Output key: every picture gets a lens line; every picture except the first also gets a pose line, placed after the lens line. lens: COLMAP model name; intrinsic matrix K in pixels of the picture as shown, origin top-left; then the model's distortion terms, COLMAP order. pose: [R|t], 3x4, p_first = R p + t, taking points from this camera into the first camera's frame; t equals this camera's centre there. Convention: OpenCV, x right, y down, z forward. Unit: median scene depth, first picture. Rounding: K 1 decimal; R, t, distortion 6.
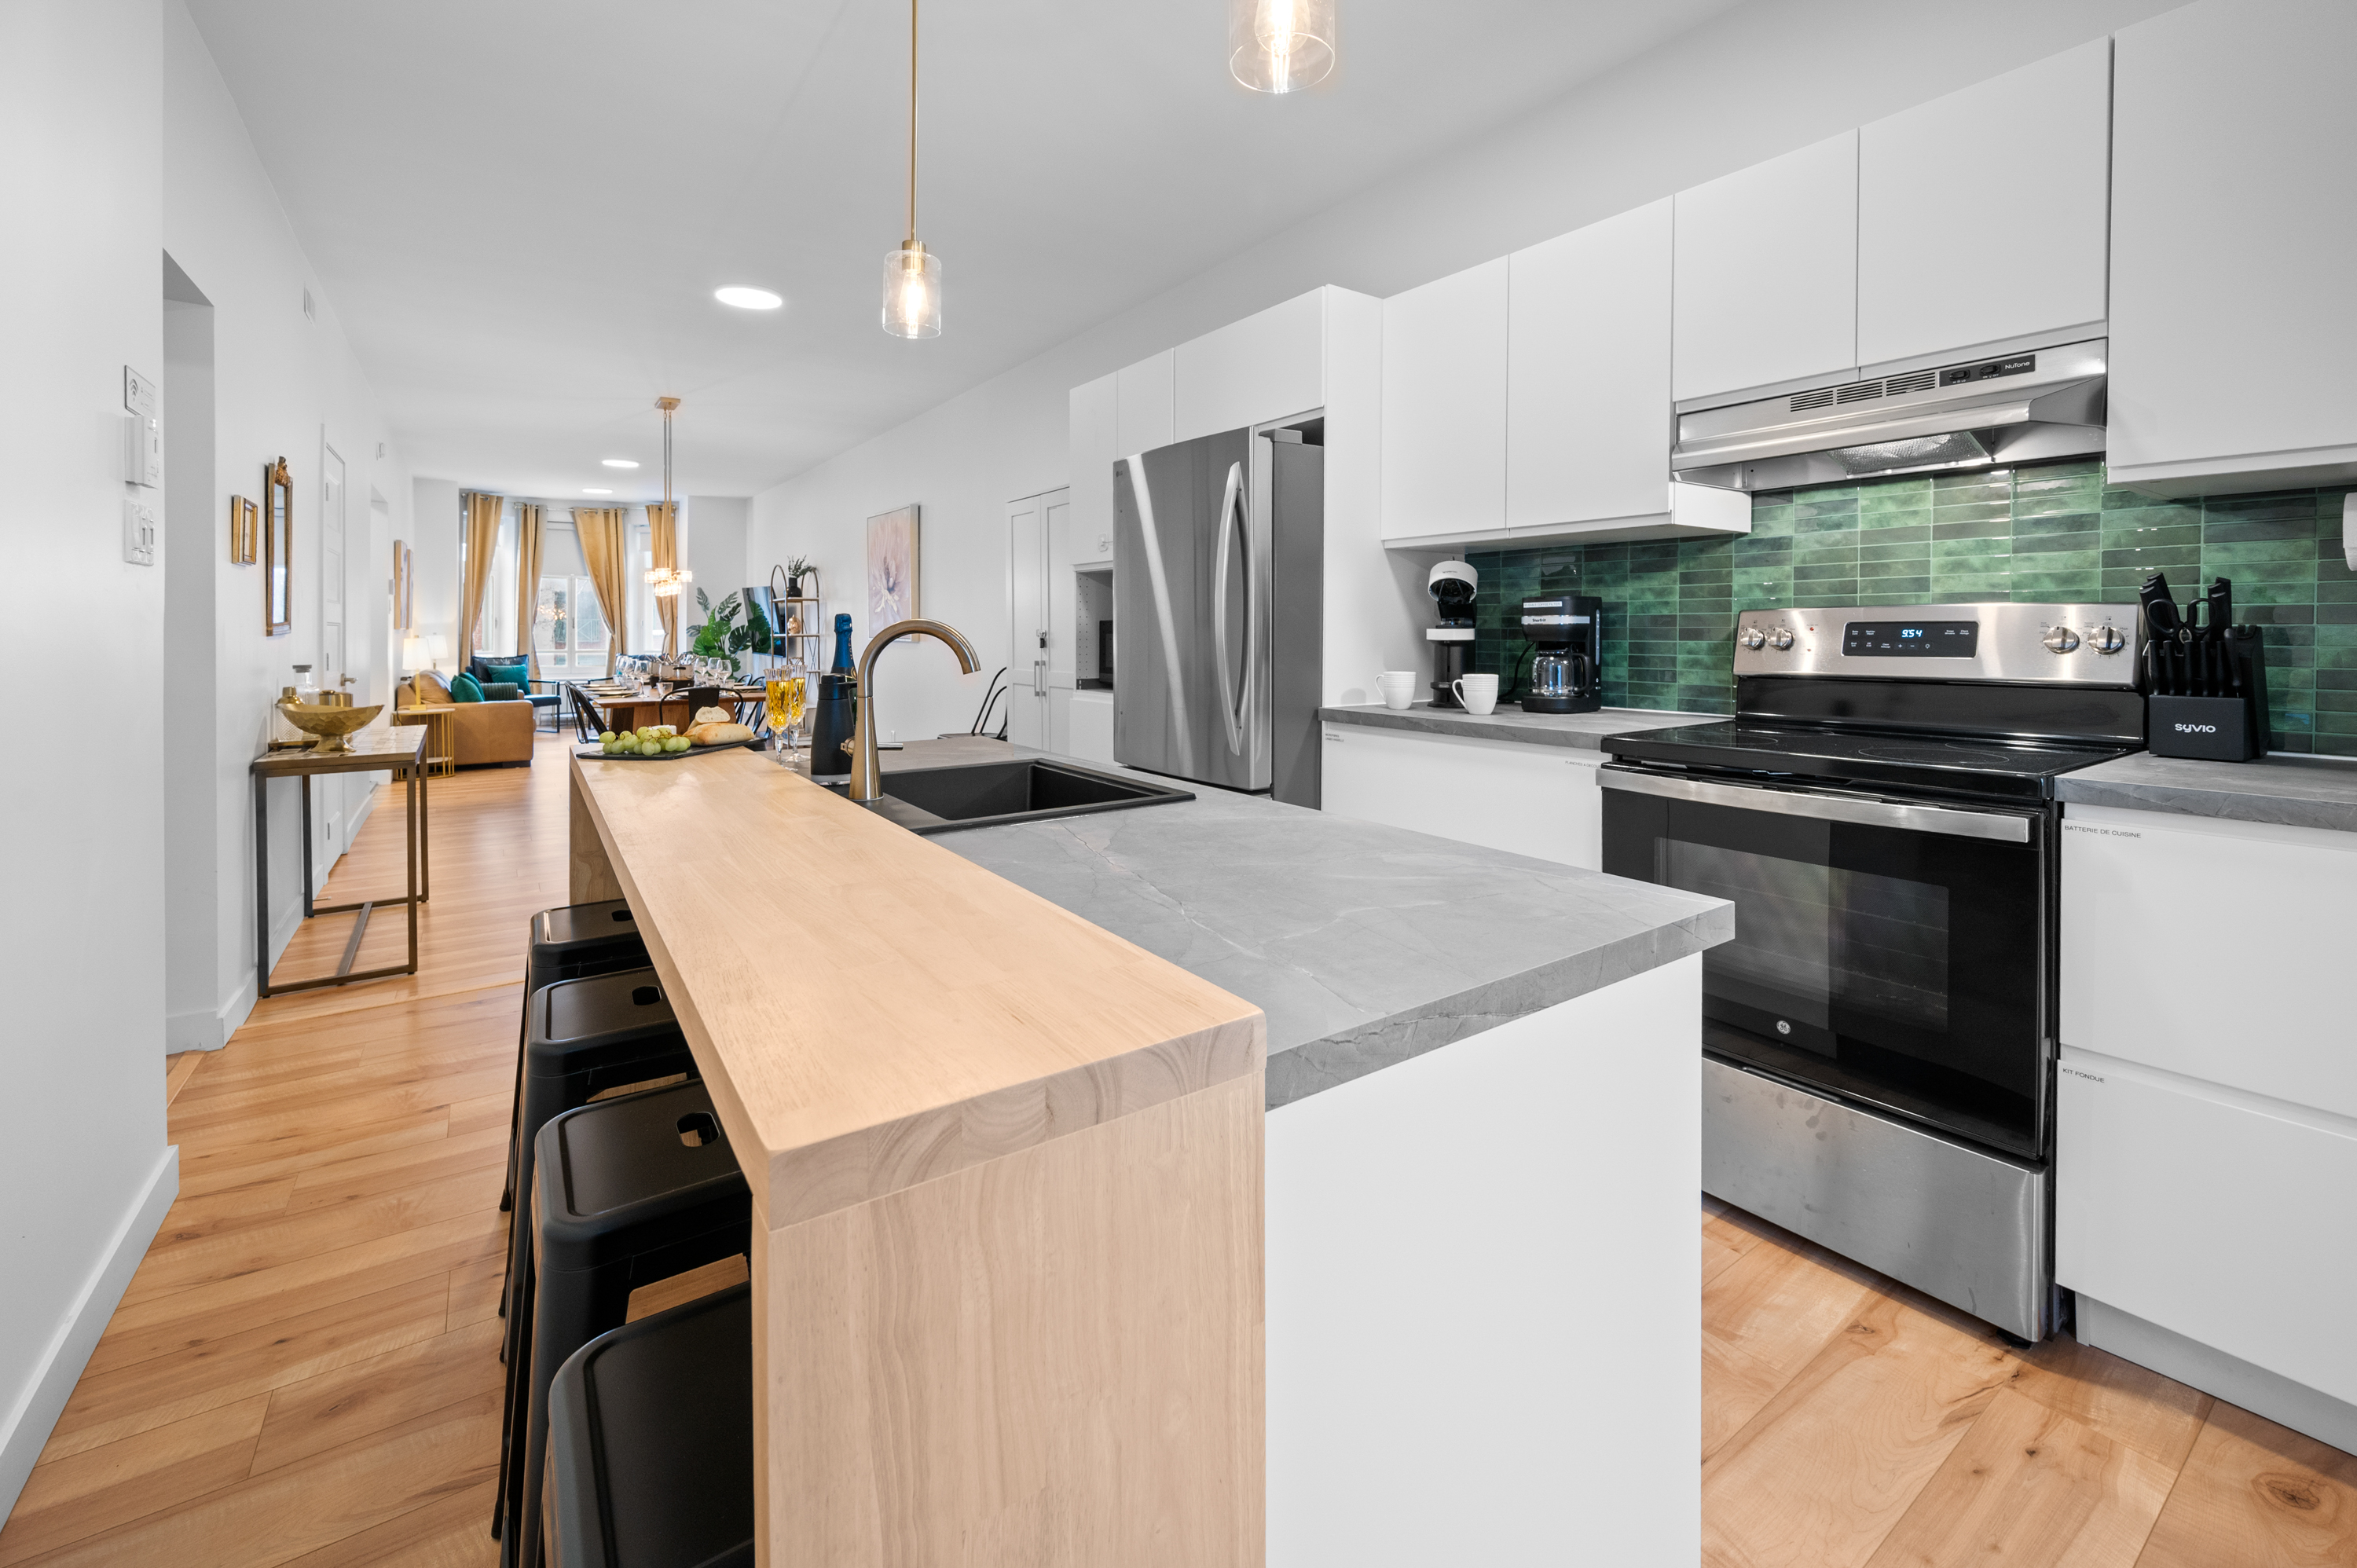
lens RADIAL K [[984.5, 0, 1209.0], [0, 984.5, 663.2], [0, 0, 1]] dist [-0.000310, -0.000381]
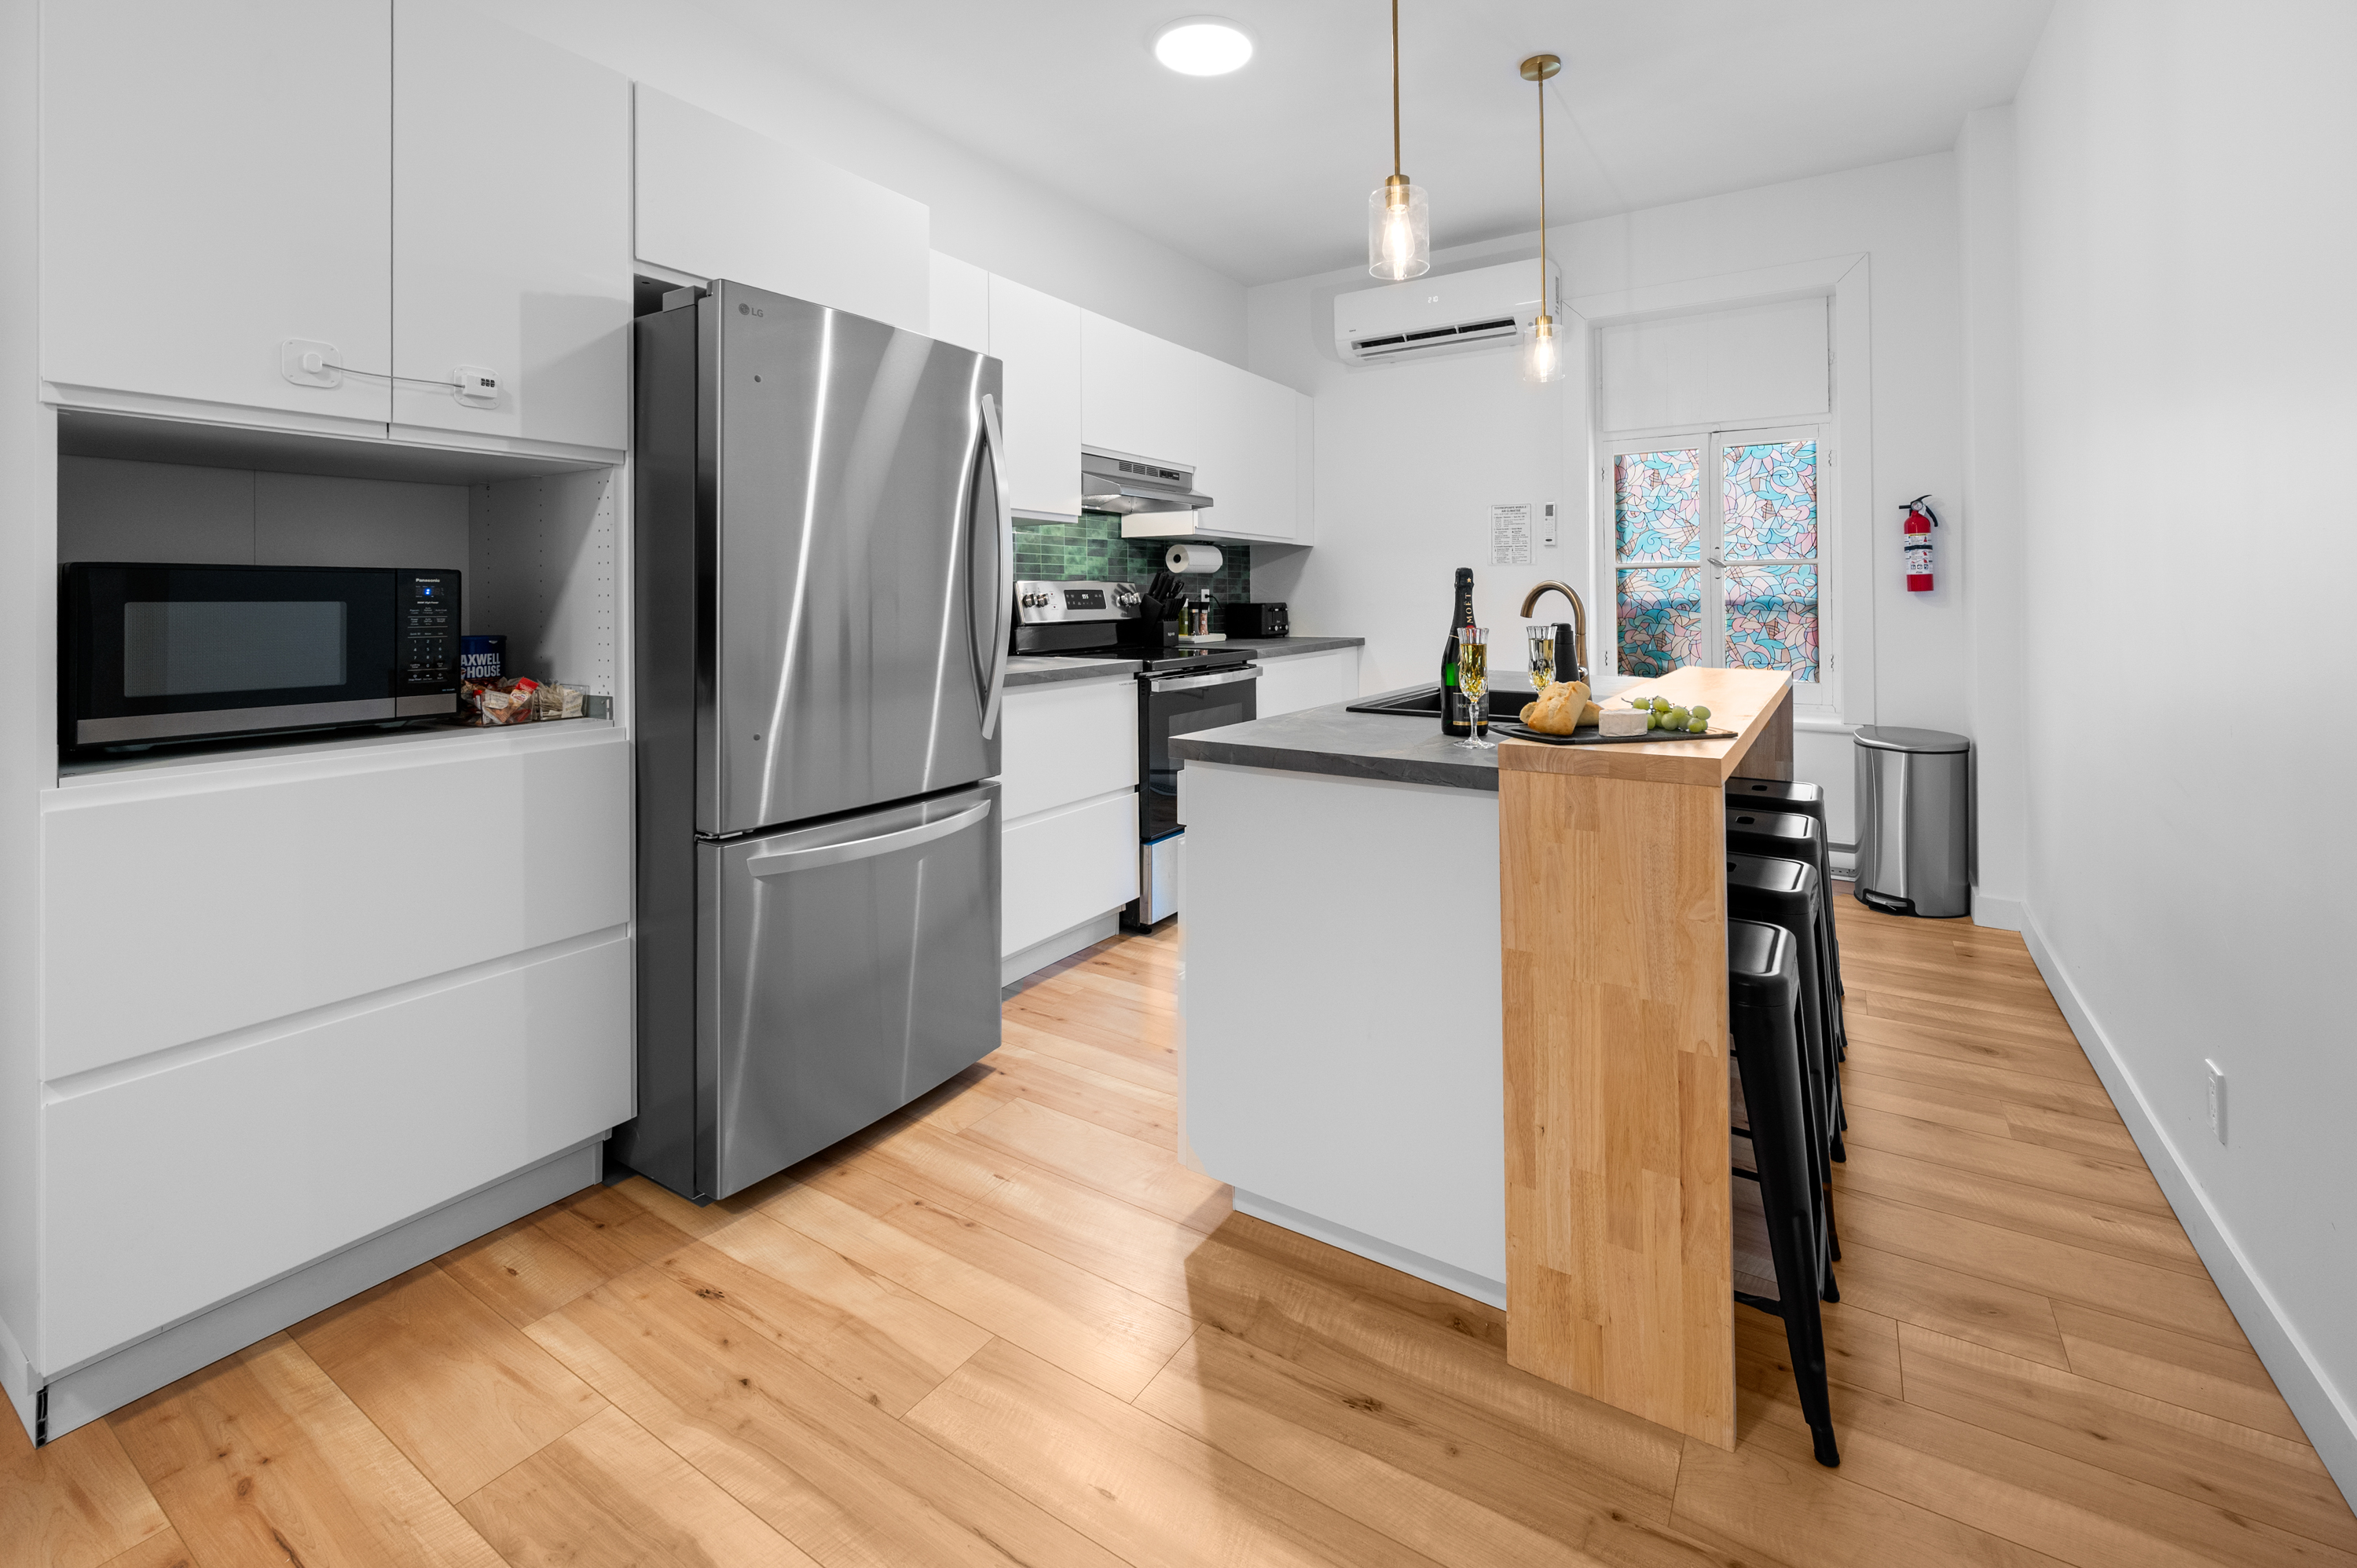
lens RADIAL K [[997.6, 0, 1212.7], [0, 997.6, 607.5], [0, 0, 1]] dist [0.001819, 0.000698]
pose [[-0.378337, -0.003554, 0.925661, -1.124555], [0.037181, 0.999127, 0.019033, -0.038381], [-0.924921, 0.041618, -0.377874, 1.544684]]
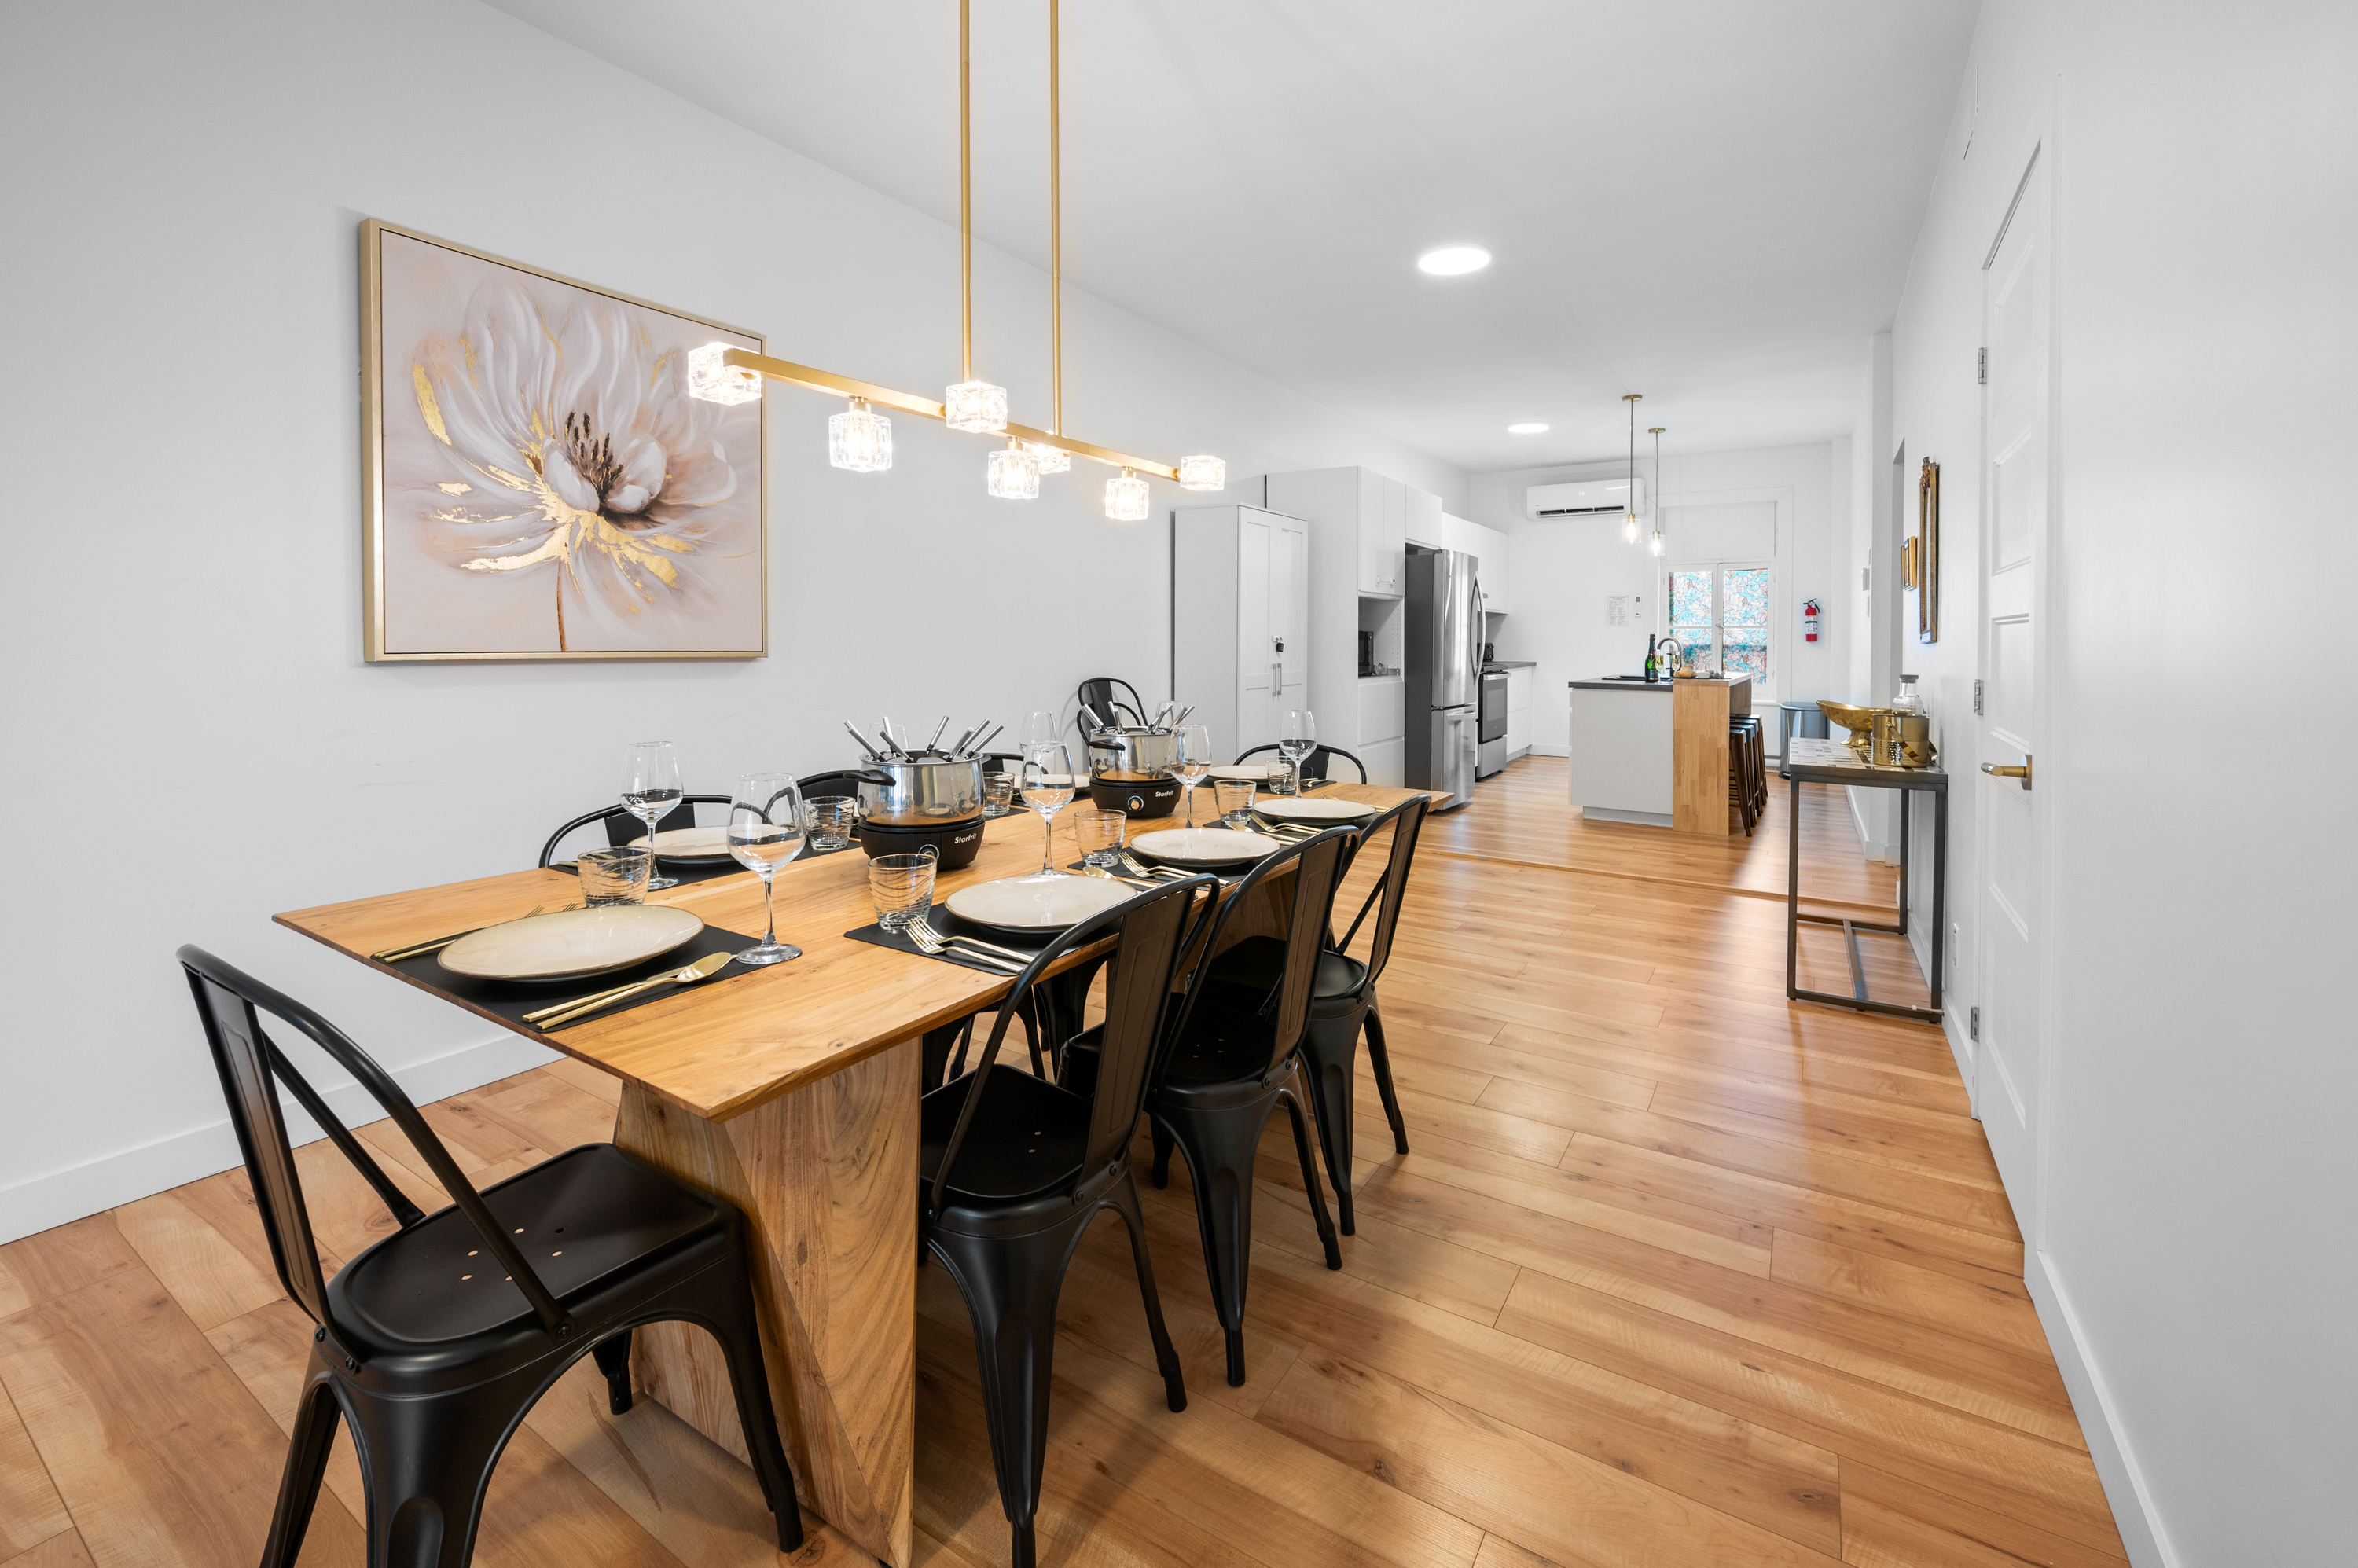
lens RADIAL K [[986.4, 0, 1173.1], [0, 986.4, 696.9], [0, 0, 1]] dist [-0.002605, -0.000145]
pose [[-0.363108, -0.054473, 0.930153, -1.856566], [0.026473, 0.997283, 0.068739, -0.068704], [-0.931371, 0.049583, -0.360680, 2.458003]]
